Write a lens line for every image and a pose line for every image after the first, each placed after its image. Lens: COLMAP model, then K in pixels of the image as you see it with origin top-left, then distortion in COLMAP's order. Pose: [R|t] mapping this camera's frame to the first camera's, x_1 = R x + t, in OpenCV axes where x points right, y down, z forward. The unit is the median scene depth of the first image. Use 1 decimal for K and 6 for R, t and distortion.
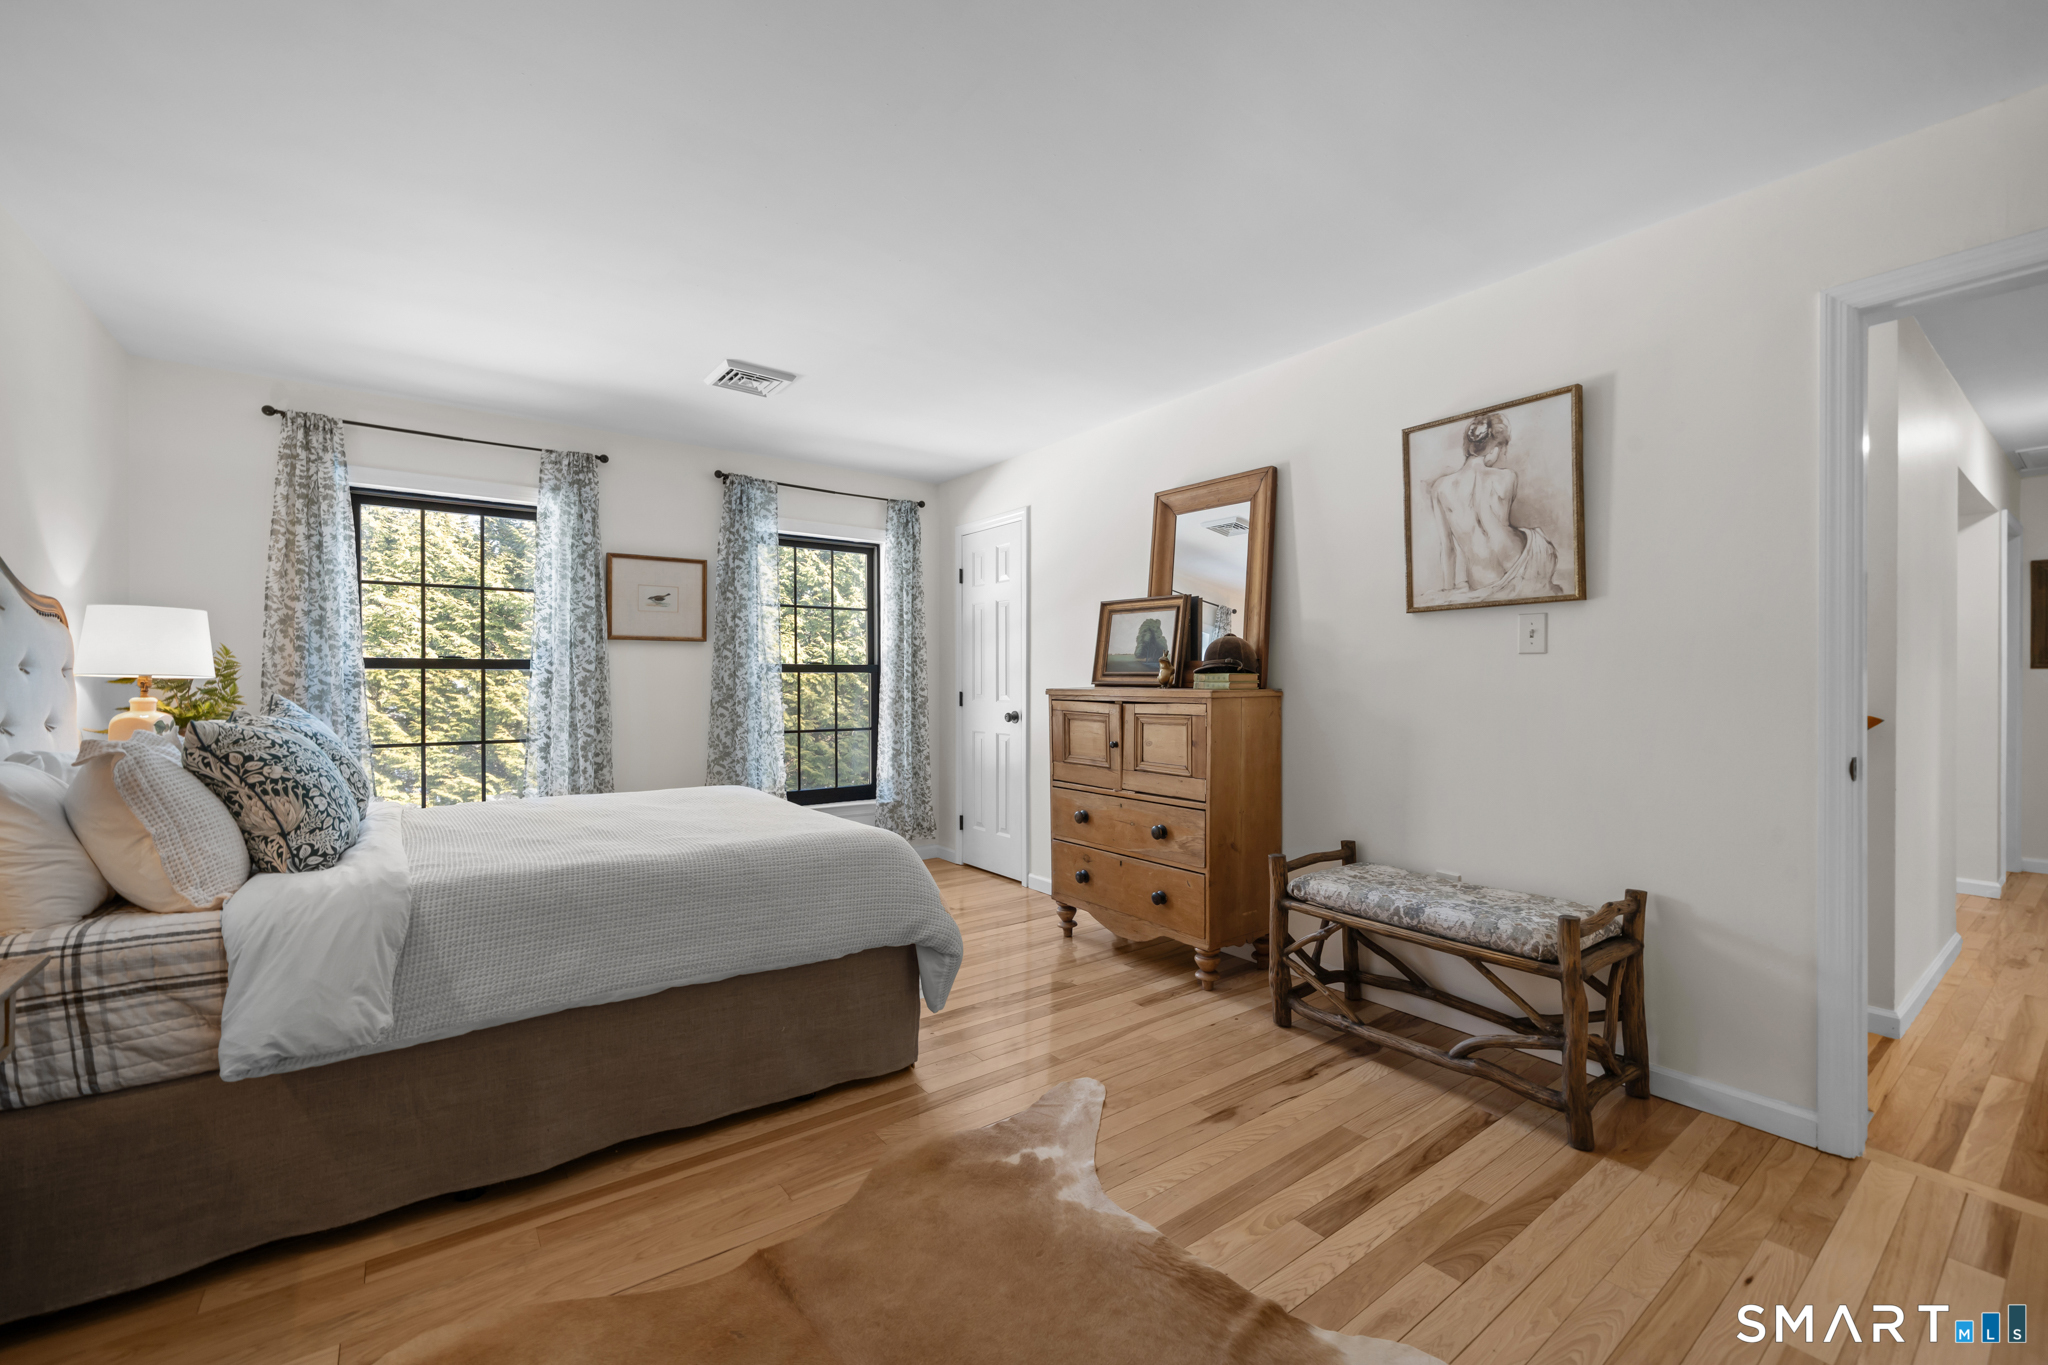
lens RADIAL K [[816.4, 0, 1013.9], [0, 816.4, 681.6], [0, 0, 1]] dist [-0.002026, -0.000246]
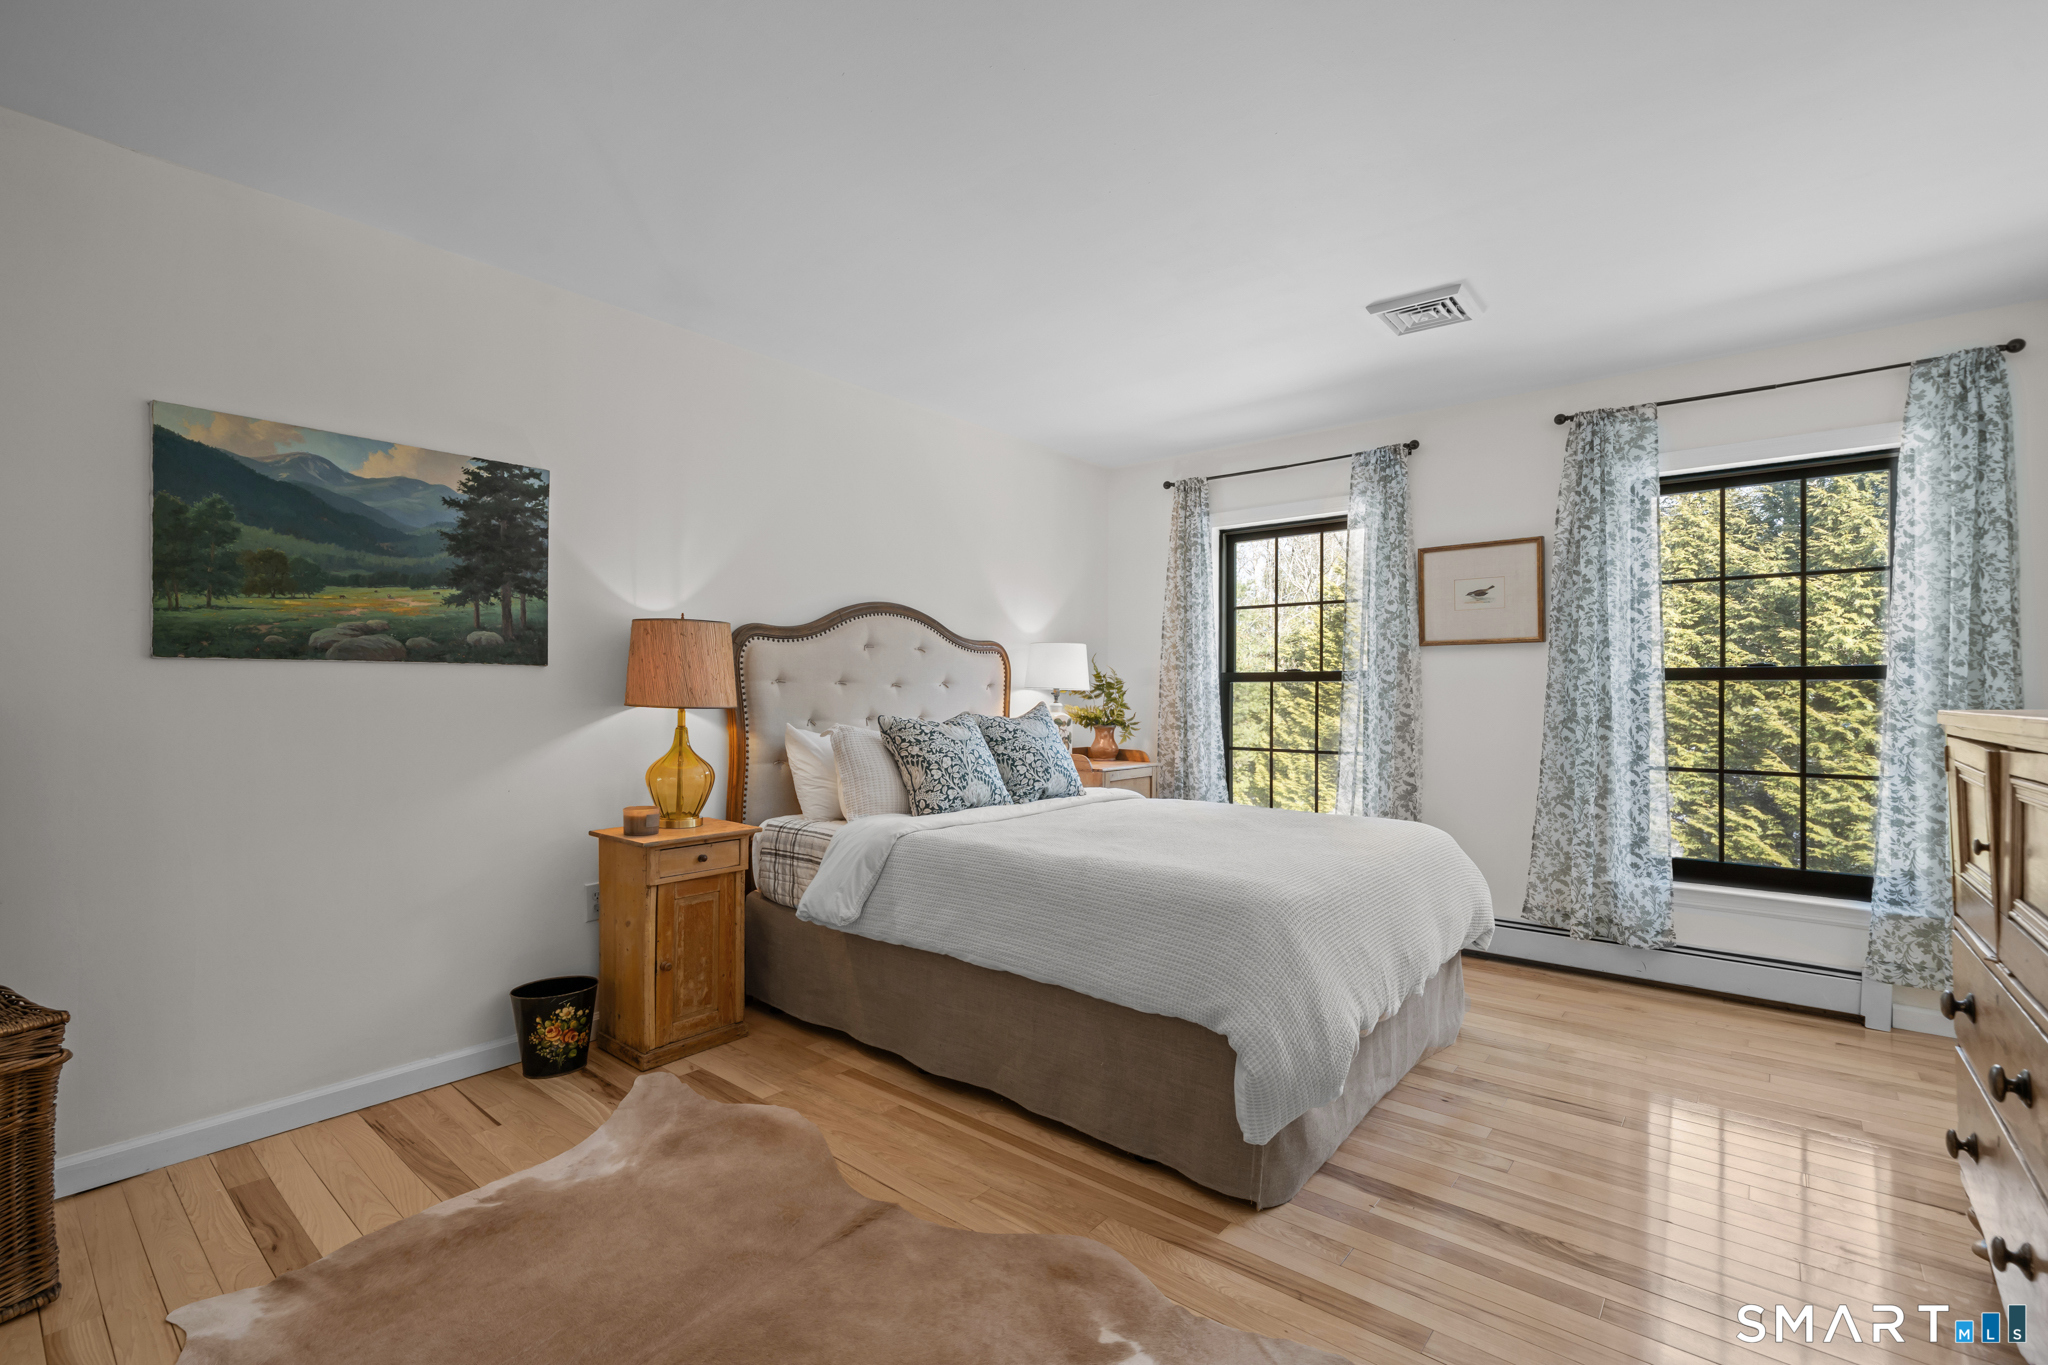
lens RADIAL K [[919.9, 0, 1016.6], [0, 919.9, 689.5], [0, 0, 1]] dist [-0.006953, 0.002552]
pose [[0.241554, -0.002244, -0.970385, 0.382811], [-0.003123, 0.999990, -0.003090, -0.000181], [0.970382, 0.003777, 0.241544, 0.346851]]
